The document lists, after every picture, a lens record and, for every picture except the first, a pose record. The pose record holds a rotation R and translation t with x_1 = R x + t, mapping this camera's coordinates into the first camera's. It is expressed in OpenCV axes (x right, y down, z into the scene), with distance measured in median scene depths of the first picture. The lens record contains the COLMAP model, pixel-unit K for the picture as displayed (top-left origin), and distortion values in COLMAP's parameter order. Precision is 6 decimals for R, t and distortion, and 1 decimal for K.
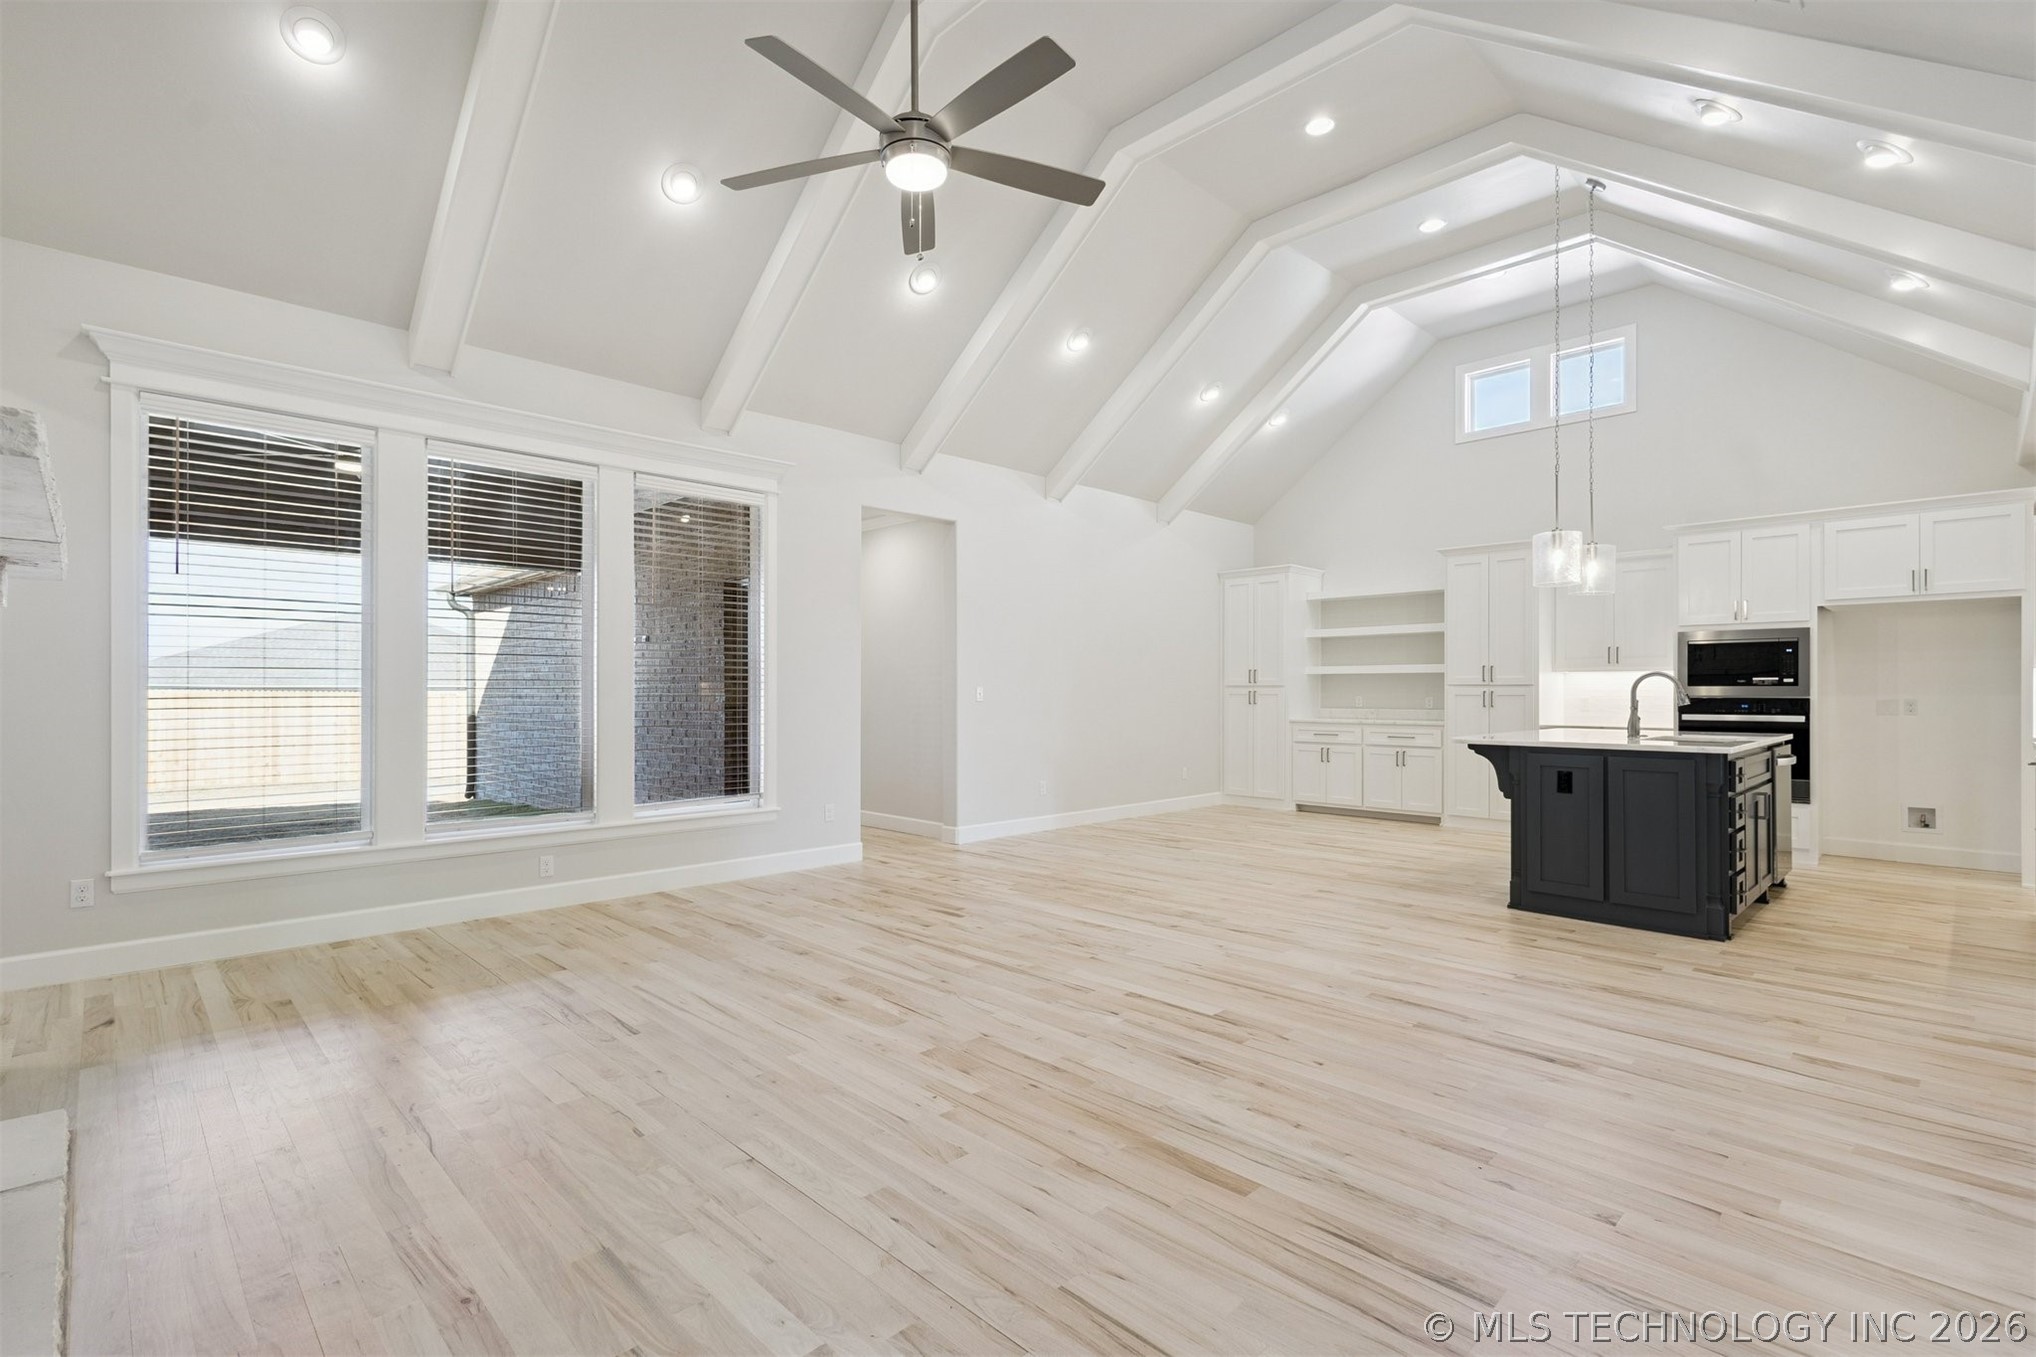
lens RADIAL K [[939.2, 0, 1005.9], [0, 939.2, 680.9], [0, 0, 1]] dist [0.004683, -0.000663]
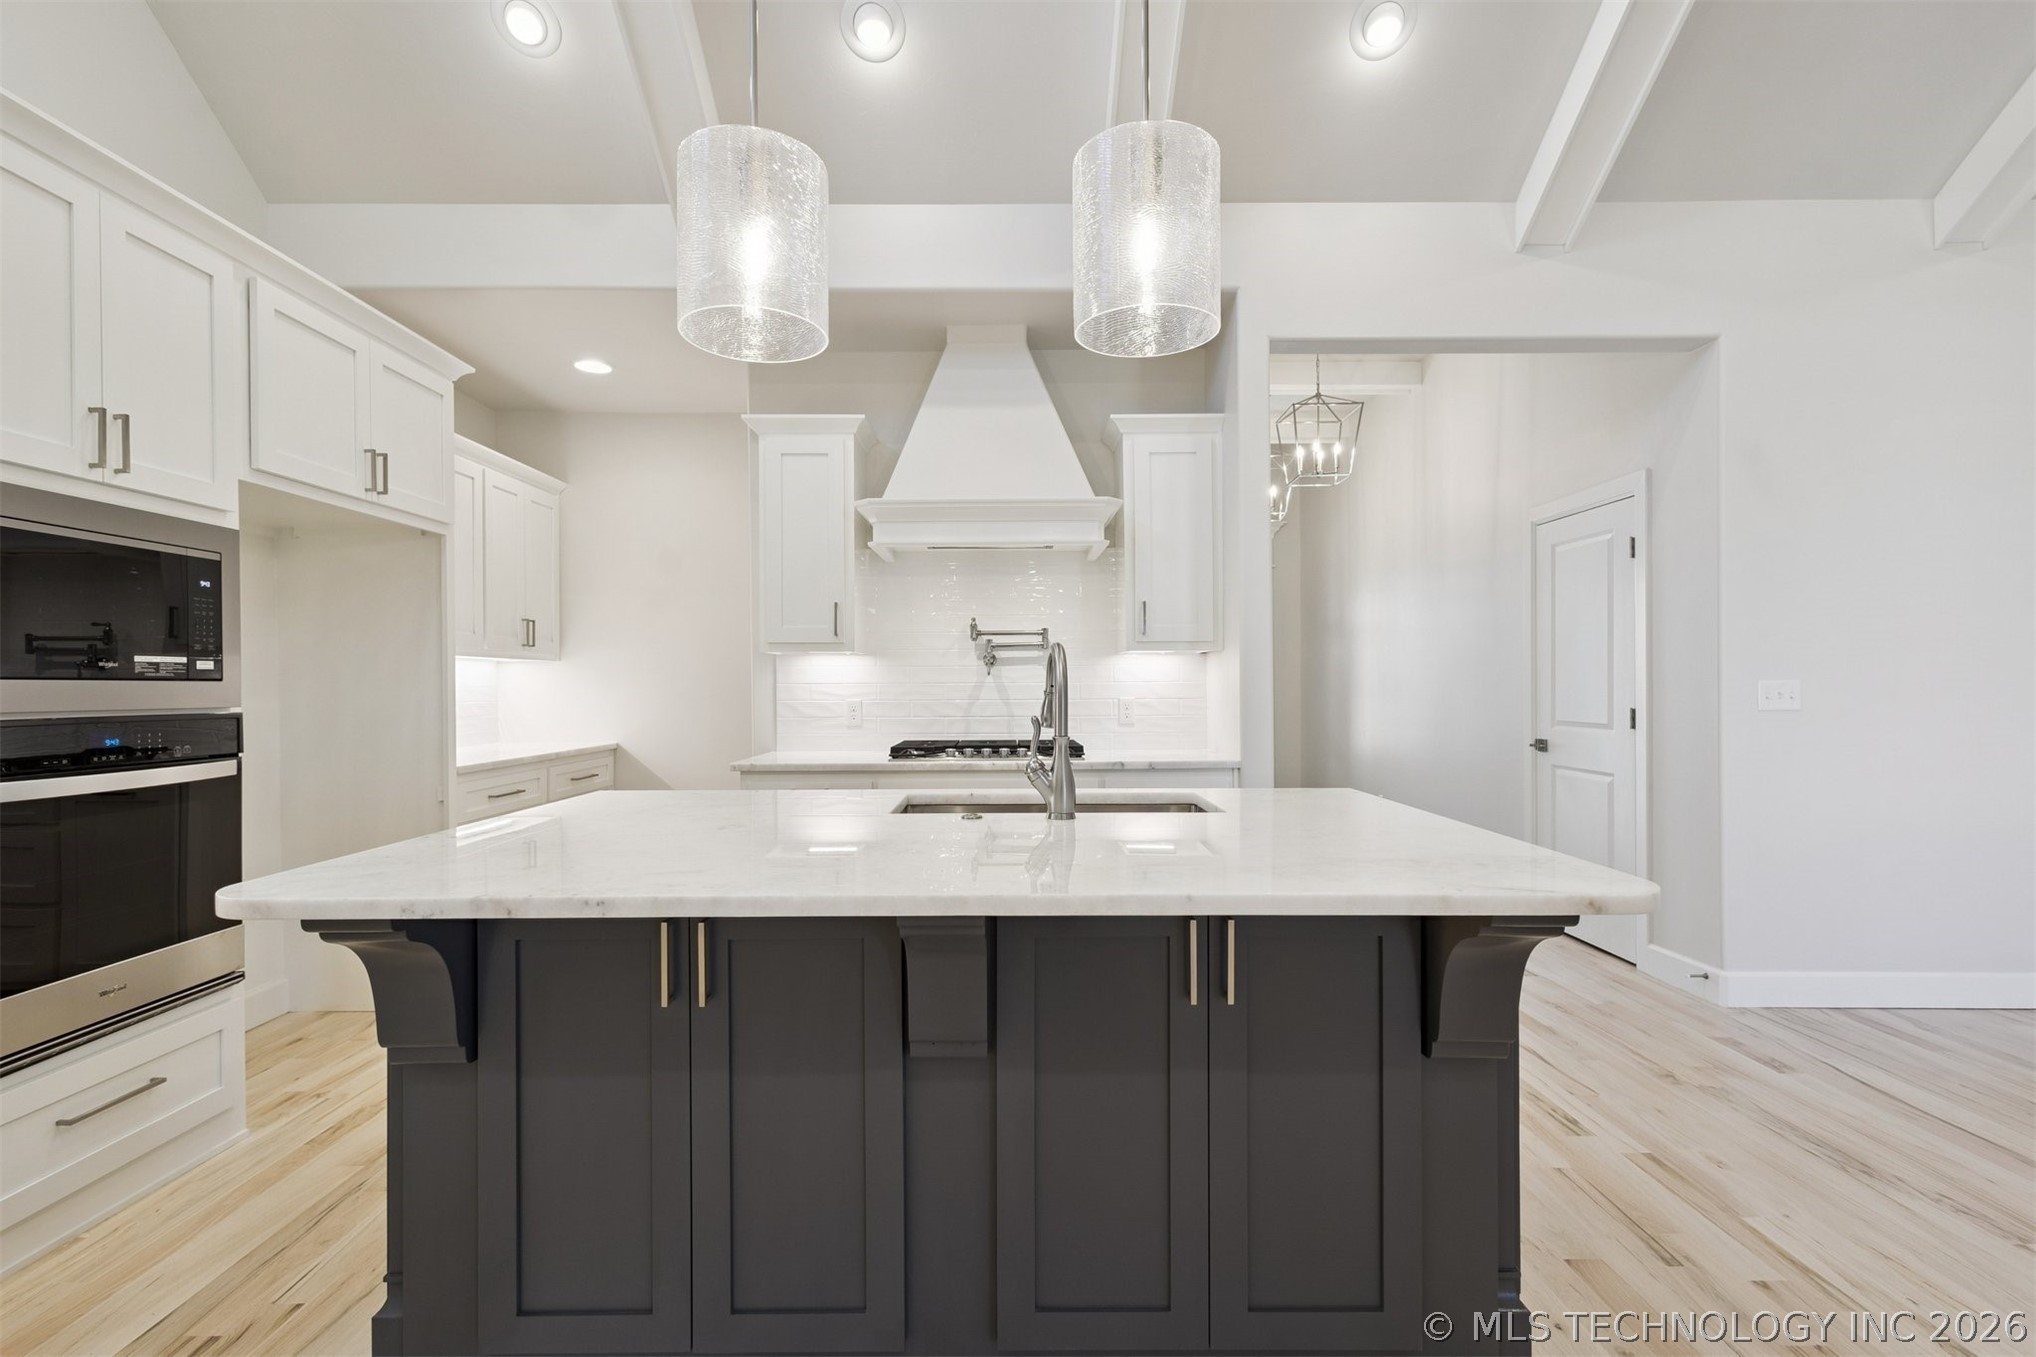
lens RADIAL K [[939.2, 0, 1016.0], [0, 939.2, 685.4], [0, 0, 1]] dist [0.004683, -0.000663]
pose [[-0.721884, 0.003445, 0.692005, 0.374041], [-0.002846, 0.999964, -0.007948, 0.009869], [-0.692008, -0.007707, -0.721849, 1.121415]]
